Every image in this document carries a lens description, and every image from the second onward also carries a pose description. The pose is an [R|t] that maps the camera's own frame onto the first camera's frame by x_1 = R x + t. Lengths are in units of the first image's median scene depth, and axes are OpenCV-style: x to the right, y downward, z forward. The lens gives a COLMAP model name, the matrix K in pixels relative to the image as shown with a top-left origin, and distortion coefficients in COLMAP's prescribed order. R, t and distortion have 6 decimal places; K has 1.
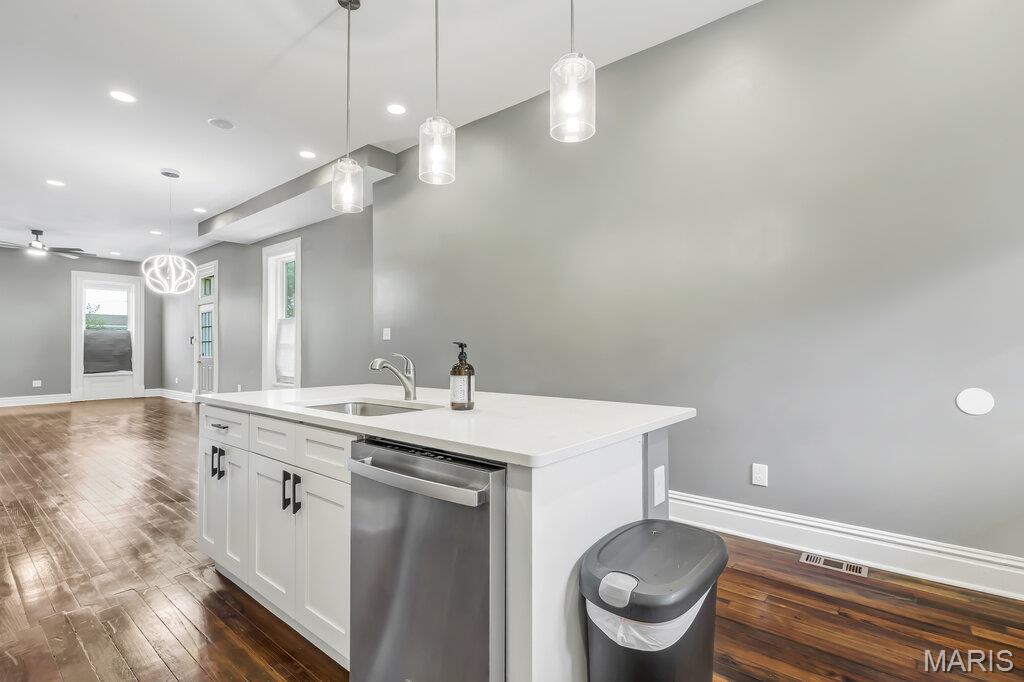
lens RADIAL K [[473.0, 0, 512.0], [0, 473.0, 341.0], [0, 0, 1]] dist [-0.000543, 0.000016]
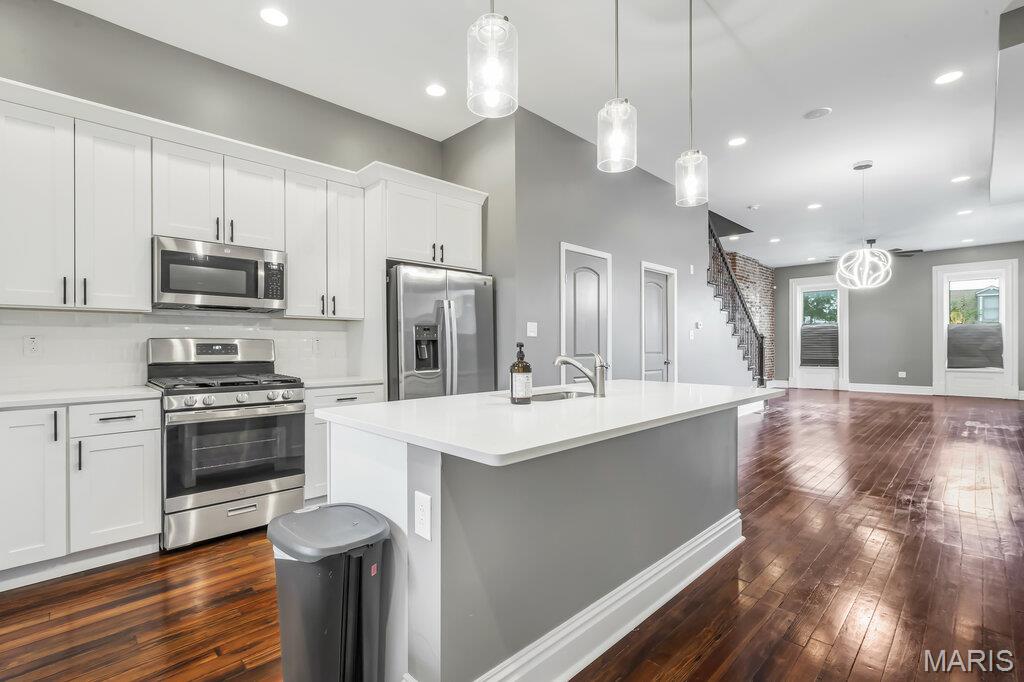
lens RADIAL K [[471.8, 0, 511.8], [0, 471.8, 349.2], [0, 0, 1]] dist [-0.000783, -0.000053]
pose [[-0.098544, 0.012705, -0.995052, 0.181742], [0.019335, 0.999754, 0.010850, 0.001208], [0.994945, -0.018171, -0.098766, 0.200303]]
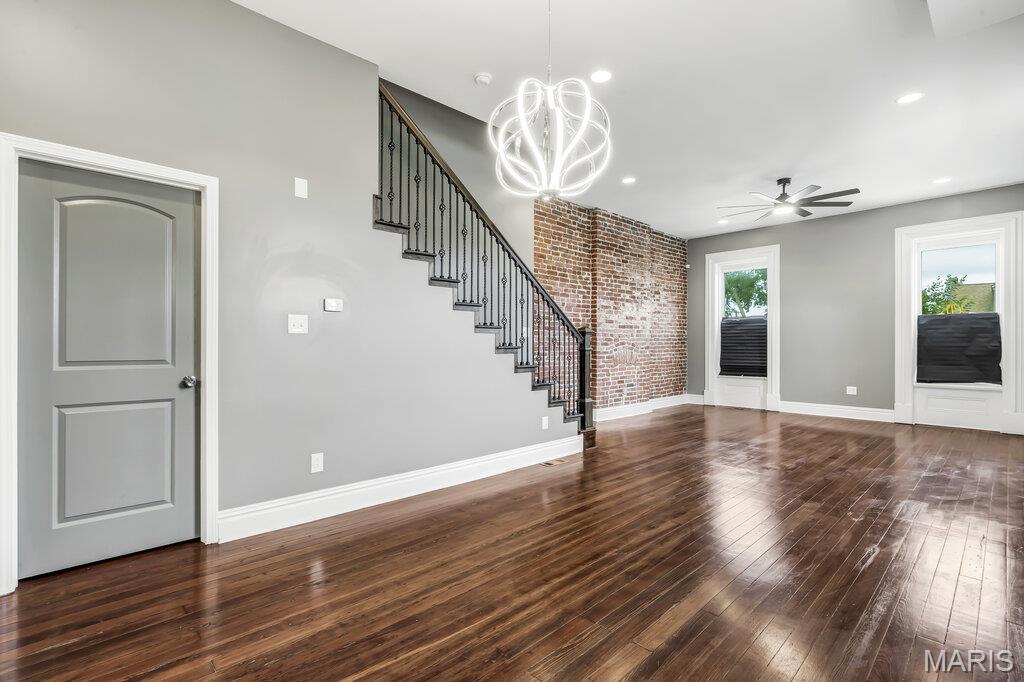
lens RADIAL K [[473.0, 0, 512.0], [0, 473.0, 341.0], [0, 0, 1]] dist [-0.000543, 0.000016]
pose [[-0.125140, -0.001781, -0.992137, -0.204012], [0.013848, 0.999898, -0.003542, 0.007597], [0.992042, -0.014182, -0.125103, 0.566379]]
